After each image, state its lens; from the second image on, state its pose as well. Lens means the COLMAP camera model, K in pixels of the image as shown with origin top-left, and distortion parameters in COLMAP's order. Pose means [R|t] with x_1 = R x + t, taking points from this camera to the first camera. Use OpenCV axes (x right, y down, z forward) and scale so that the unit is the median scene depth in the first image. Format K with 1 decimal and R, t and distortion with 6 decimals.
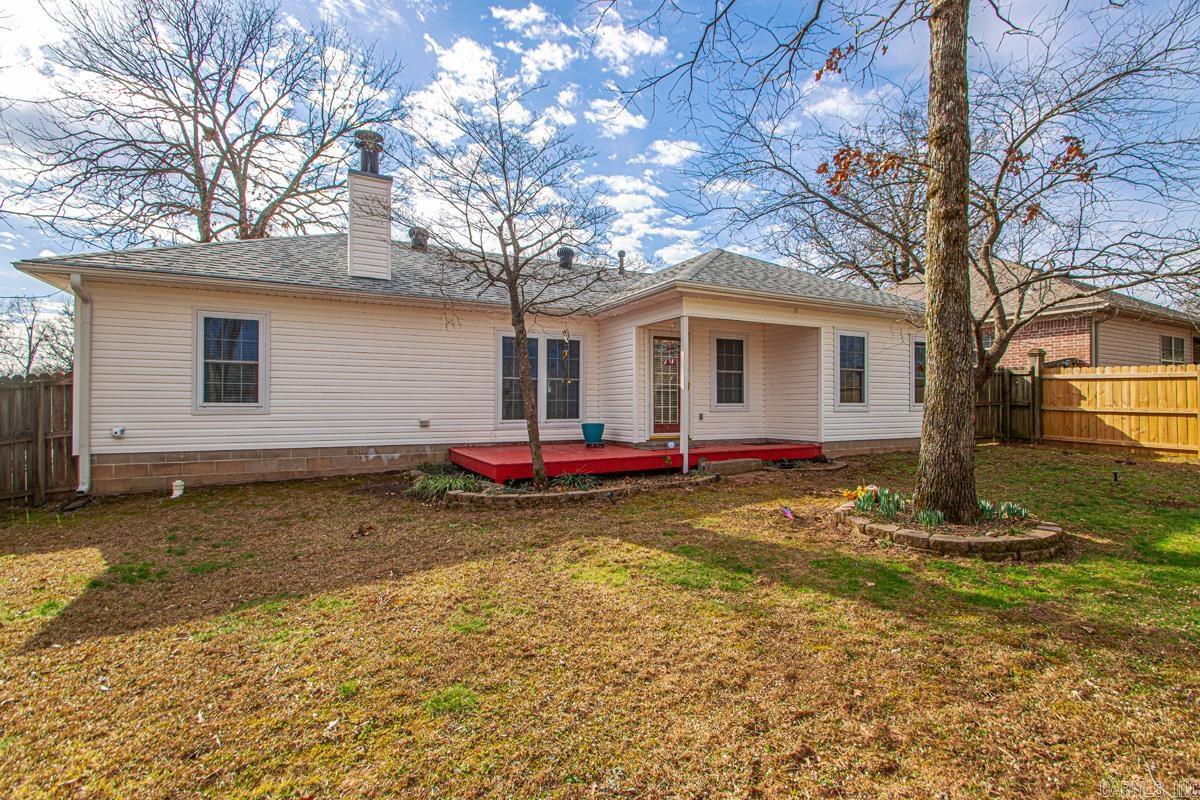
lens RADIAL K [[563.6, 0, 606.0], [0, 563.6, 400.4], [0, 0, 1]] dist [-0.000263, -0.000763]
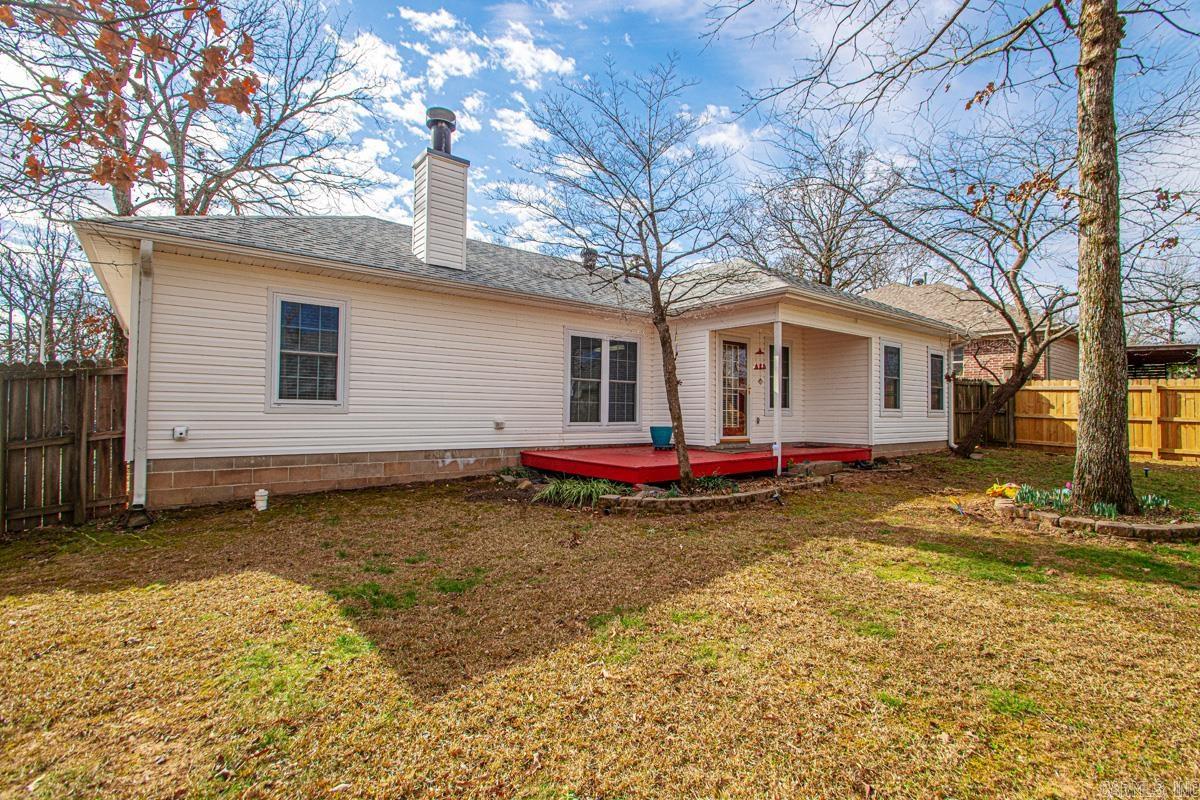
lens RADIAL K [[564.6, 0, 598.2], [0, 564.6, 395.5], [0, 0, 1]] dist [0.004763, -0.007835]
pose [[0.982438, 0.015394, 0.185954, -0.379008], [-0.011744, 0.999717, -0.020712, 0.009981], [-0.186220, 0.018164, 0.982340, 0.054208]]
